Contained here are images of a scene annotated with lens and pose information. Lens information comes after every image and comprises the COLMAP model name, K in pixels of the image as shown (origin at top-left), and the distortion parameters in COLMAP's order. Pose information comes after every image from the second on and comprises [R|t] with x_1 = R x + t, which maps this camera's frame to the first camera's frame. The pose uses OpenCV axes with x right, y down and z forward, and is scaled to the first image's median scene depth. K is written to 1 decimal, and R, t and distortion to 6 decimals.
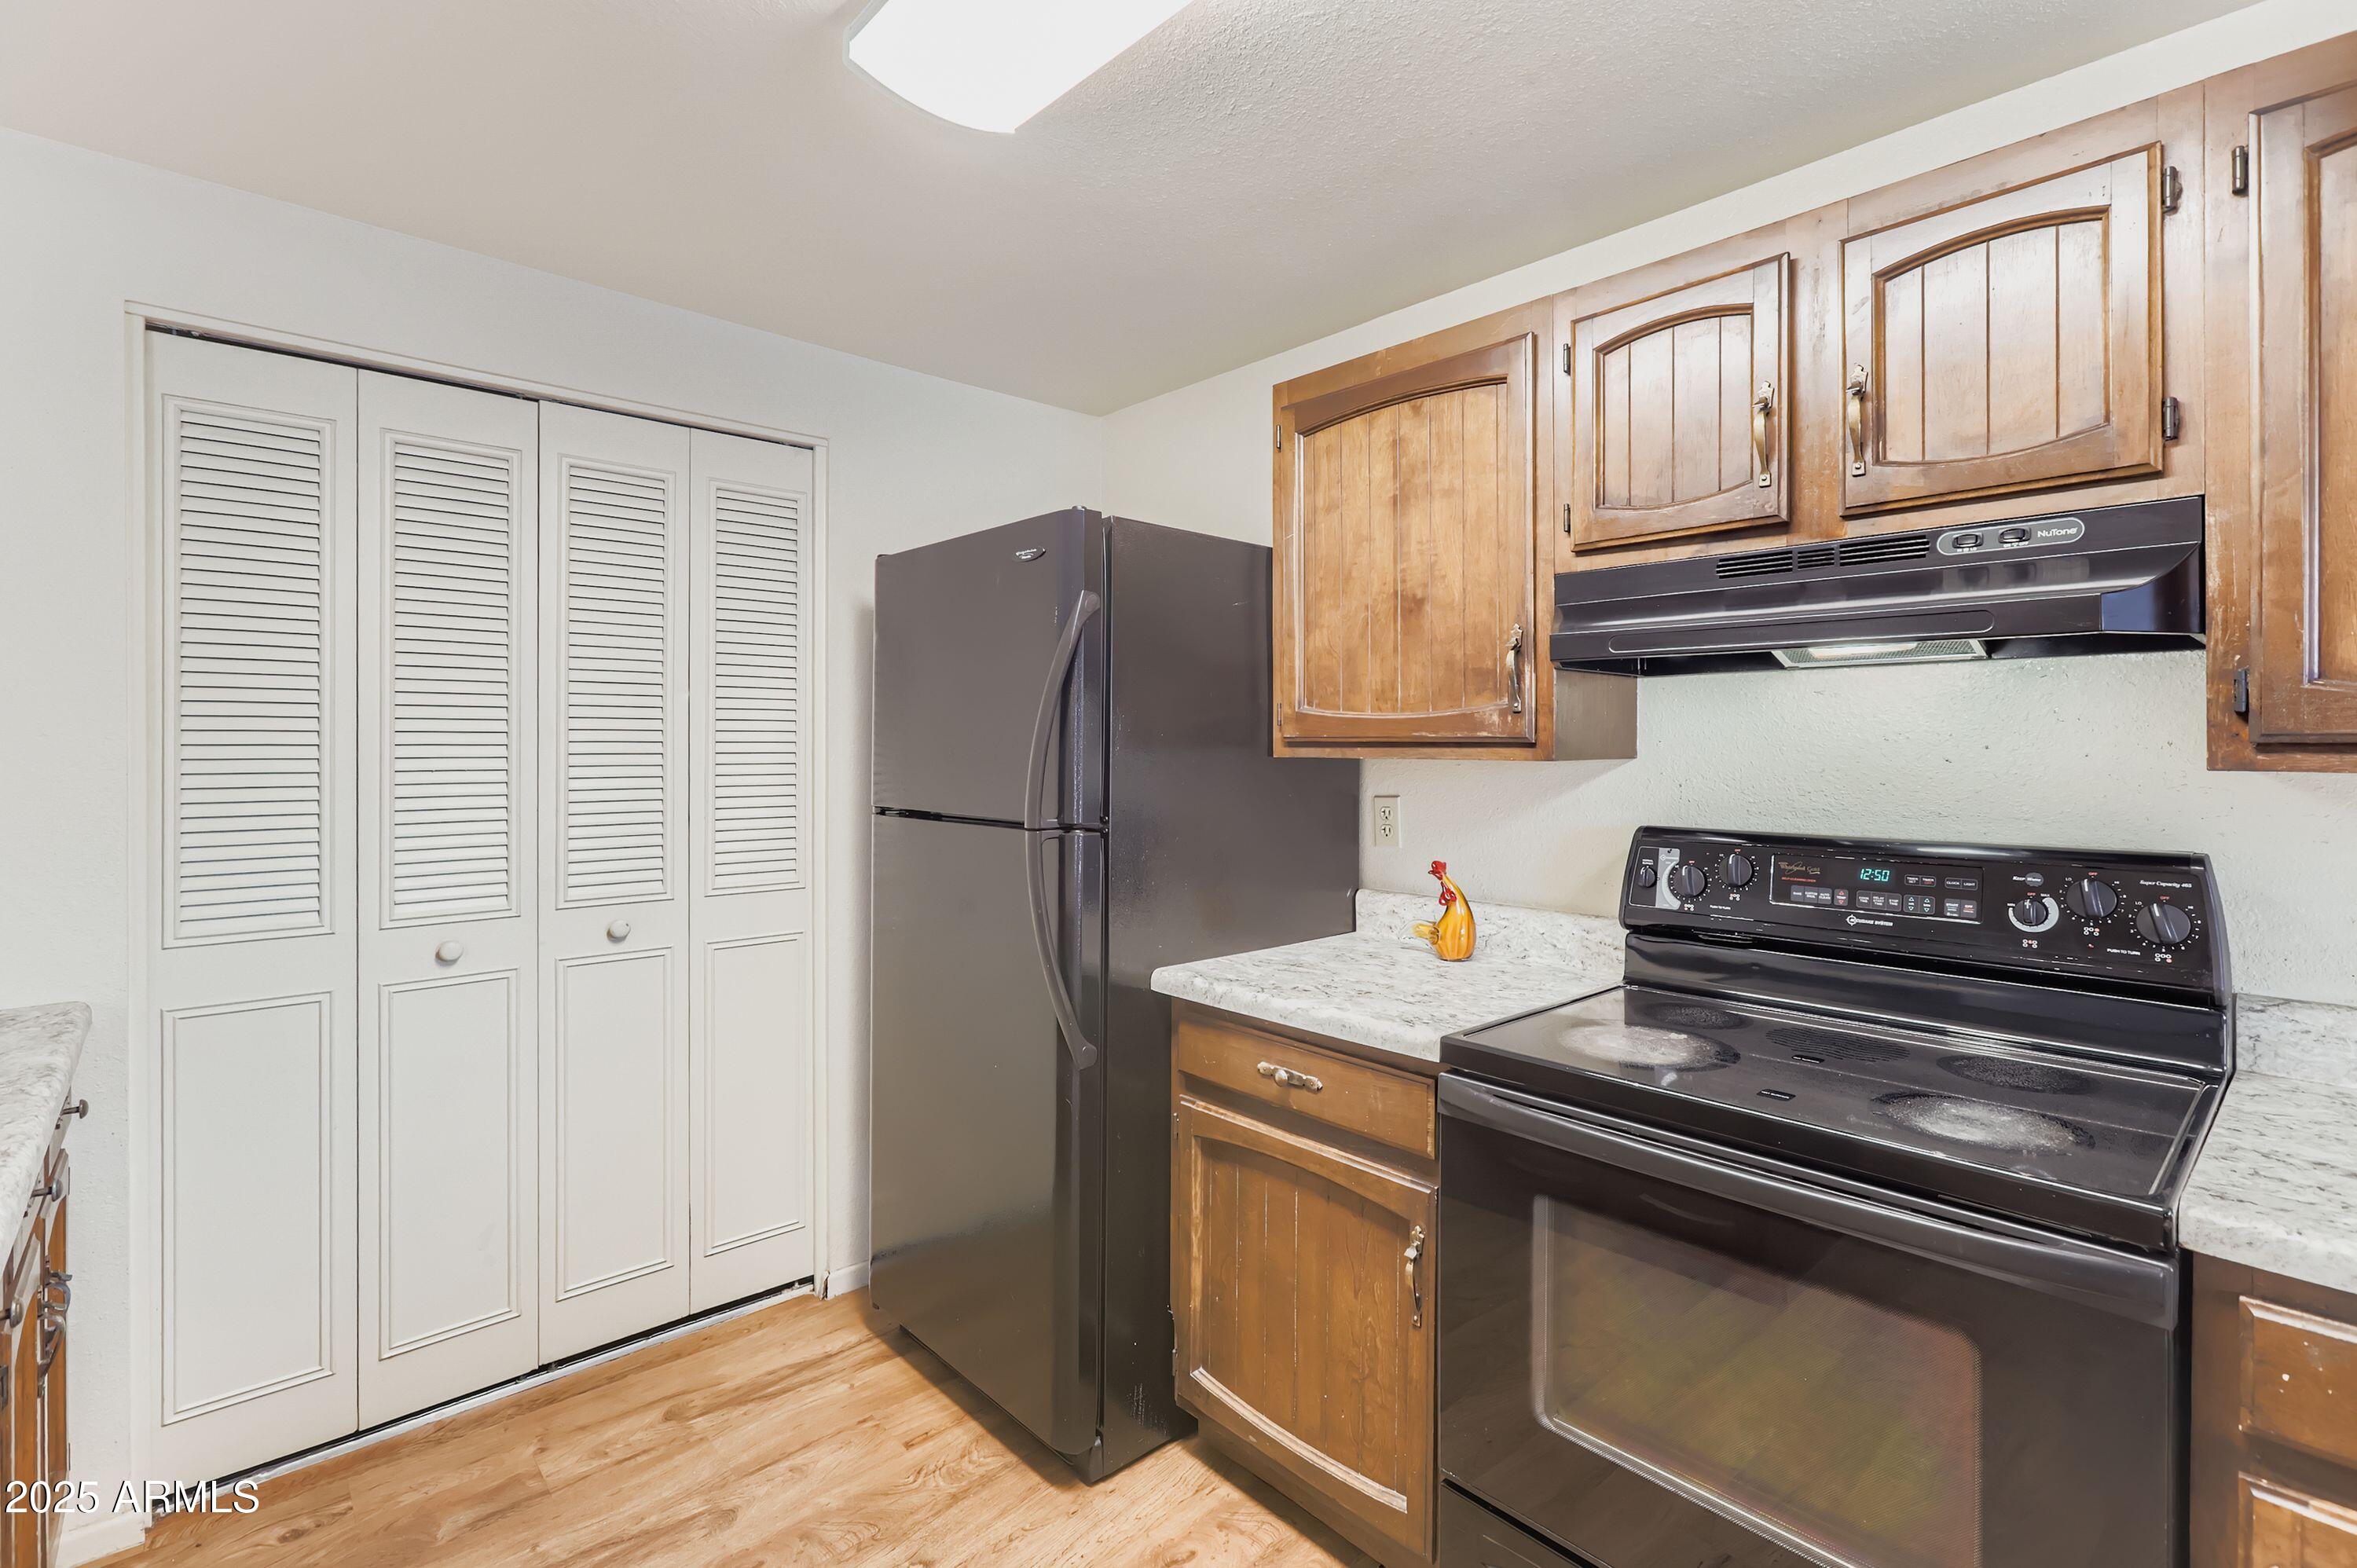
lens RADIAL K [[1067.1, 0, 1165.2], [0, 1067.1, 746.8], [0, 0, 1]] dist [-0.006954, 0.003140]
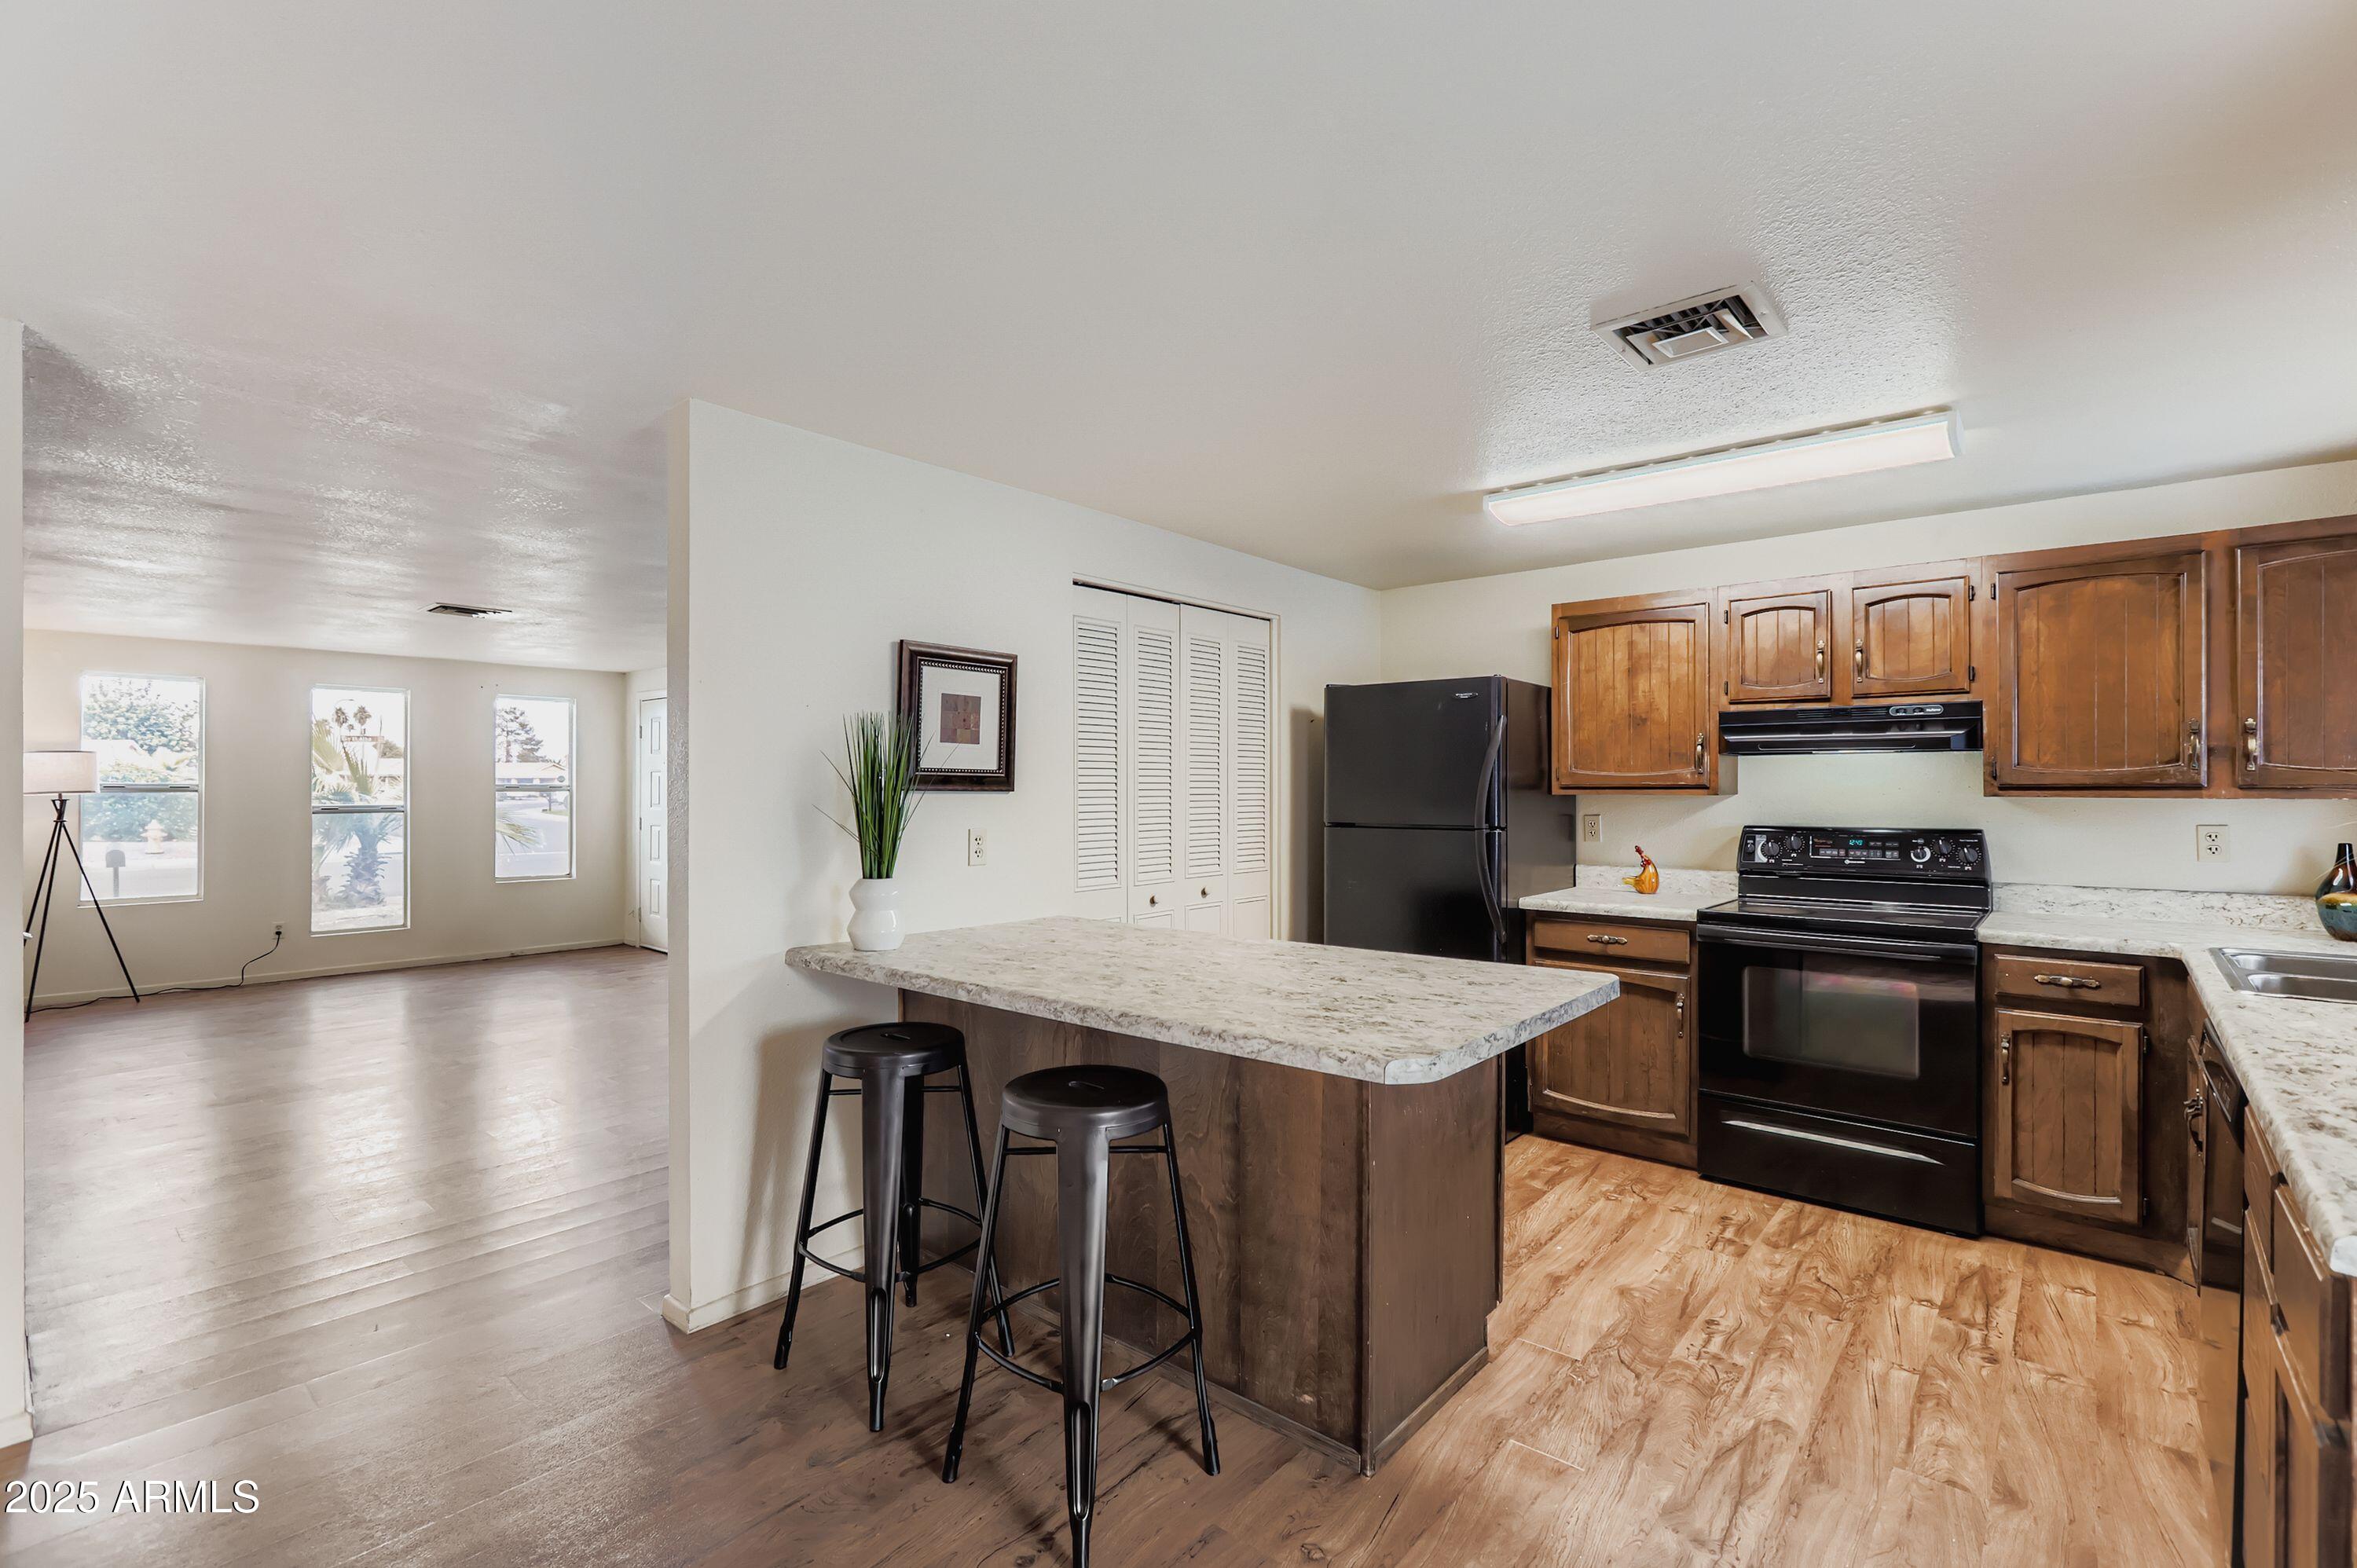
lens RADIAL K [[1067.1, 0, 1158.8], [0, 1067.1, 786.5], [0, 0, 1]] dist [-0.006954, 0.003140]
pose [[0.992338, -0.002676, 0.123527, -1.123613], [0.002895, 0.999995, -0.001589, -0.005134], [-0.123522, 0.001934, 0.992340, -1.117610]]
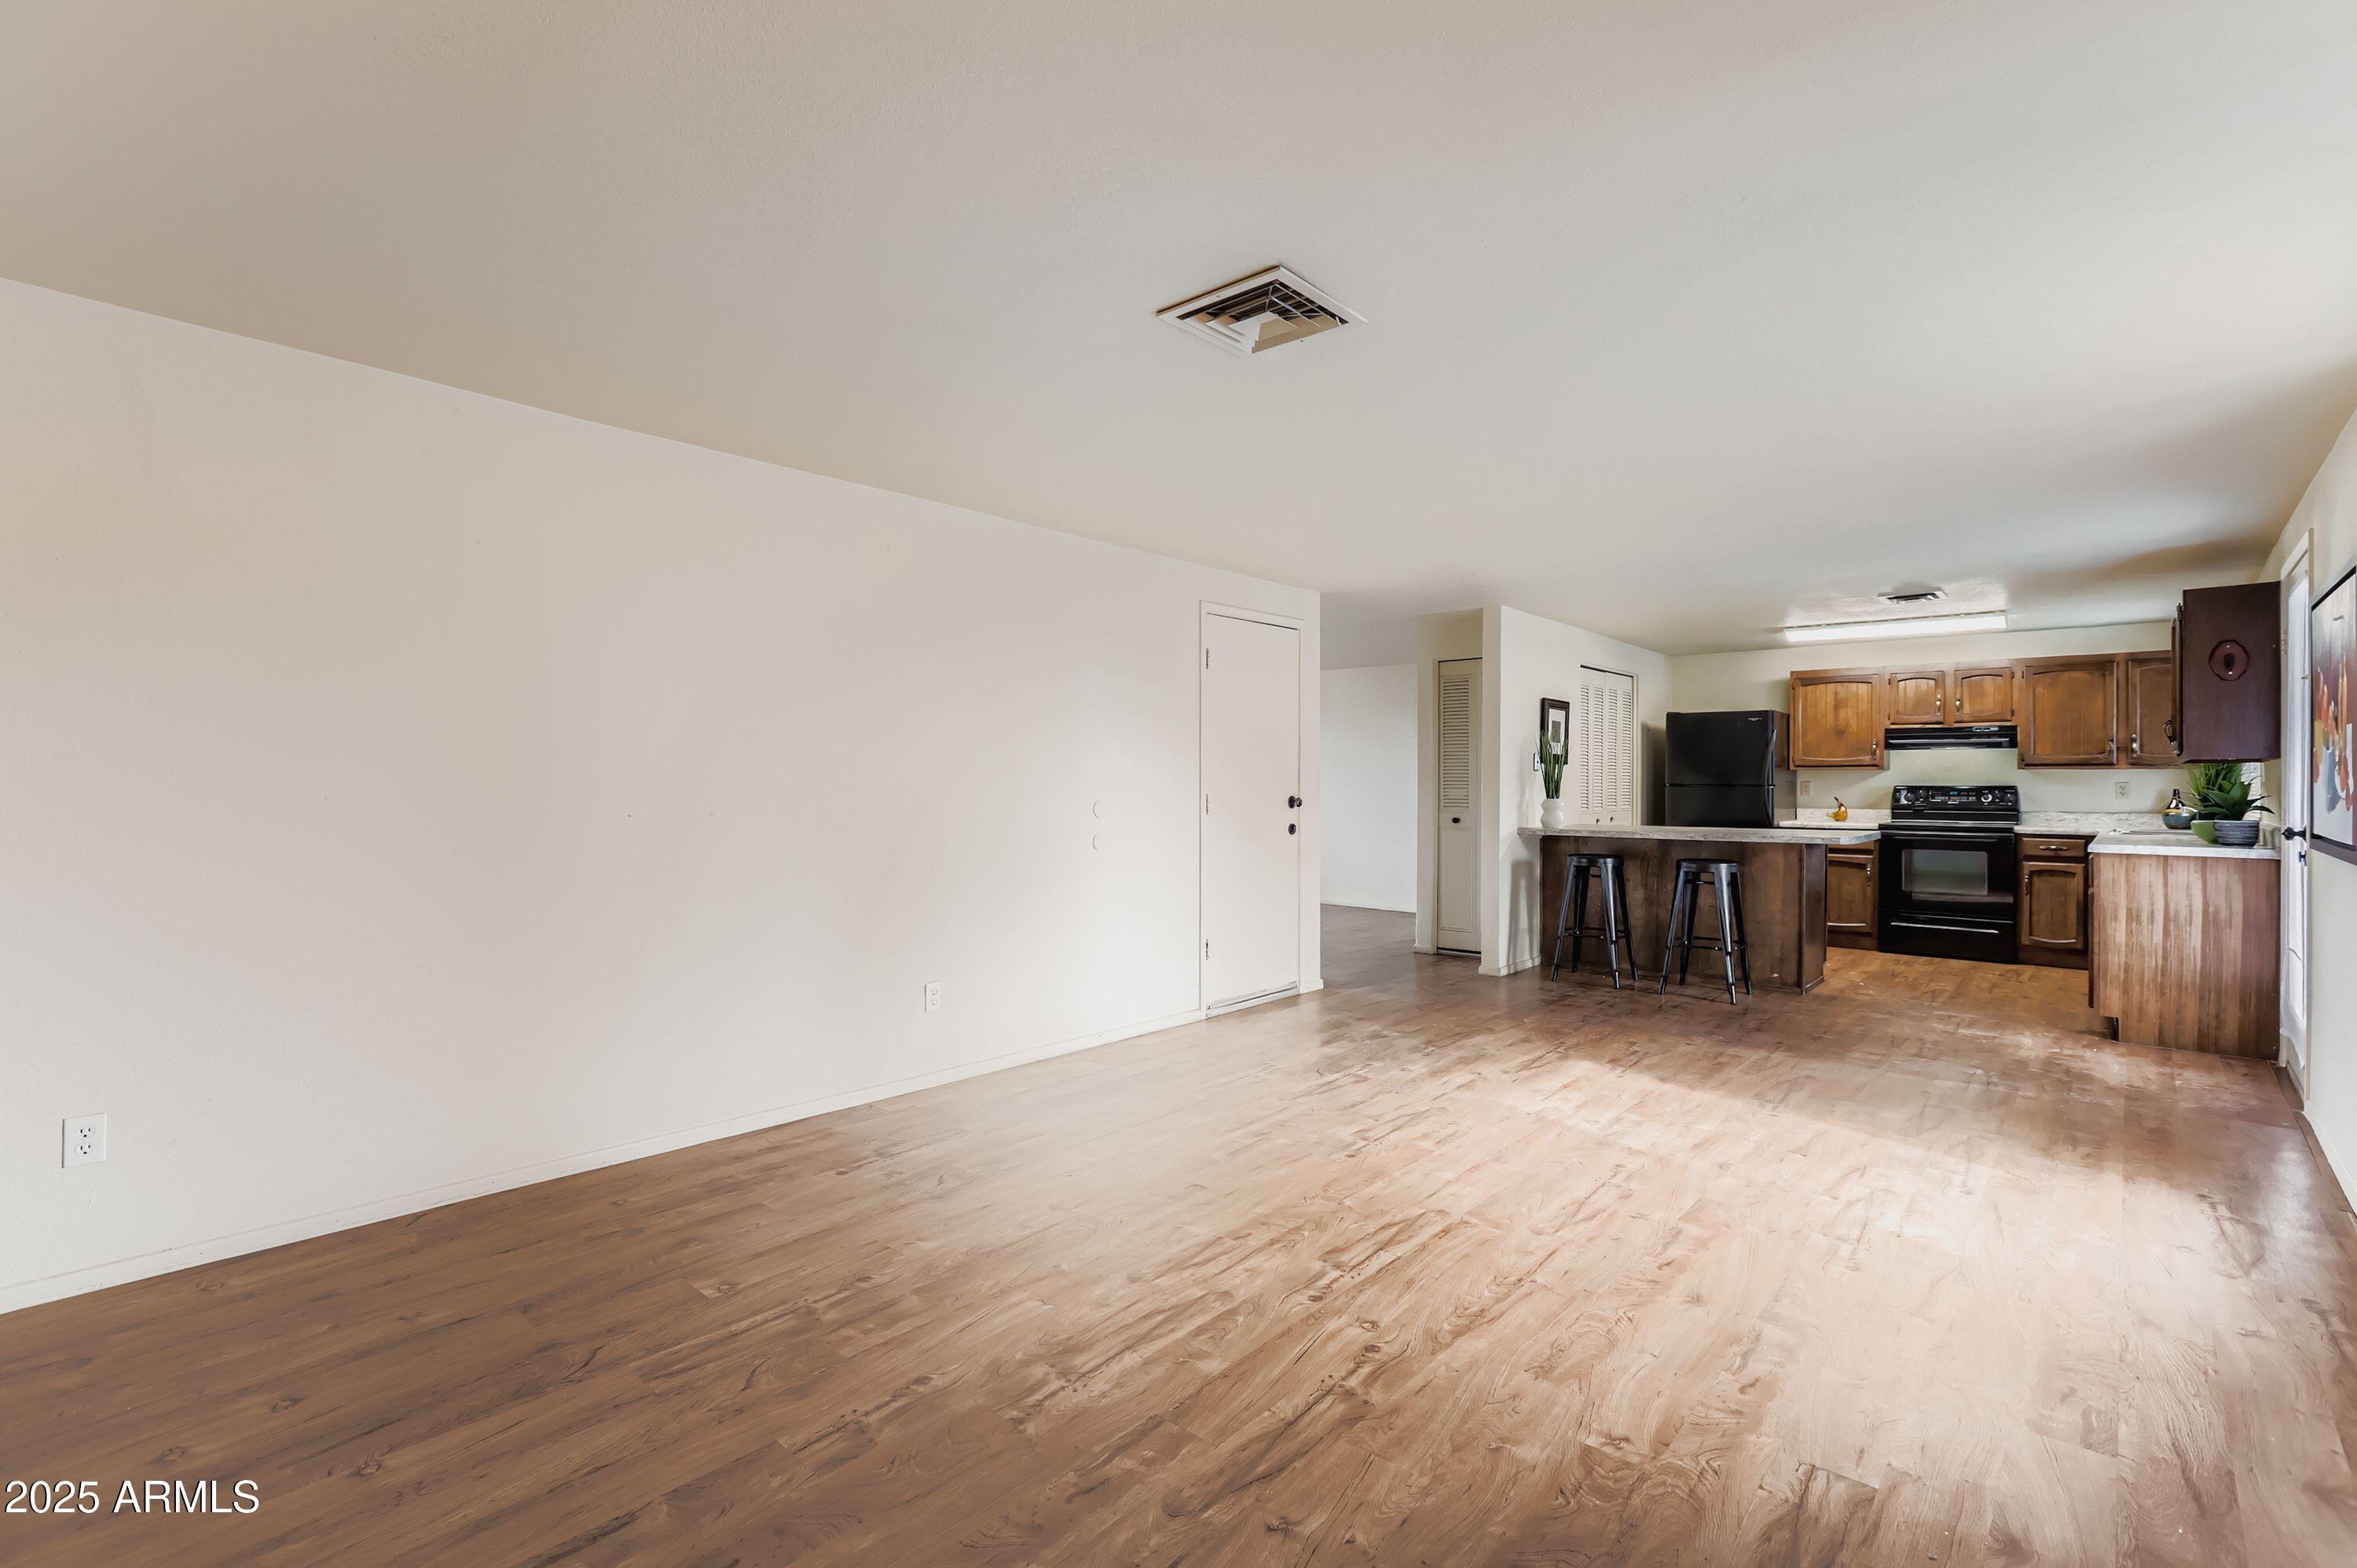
lens RADIAL K [[1067.1, 0, 1155.9], [0, 1067.1, 784.4], [0, 0, 1]] dist [-0.006954, 0.003140]
pose [[0.994363, 0.002698, 0.105995, -3.321566], [-0.002765, 0.999996, 0.000489, 0.086053], [-0.105993, -0.000779, 0.994367, -3.294994]]
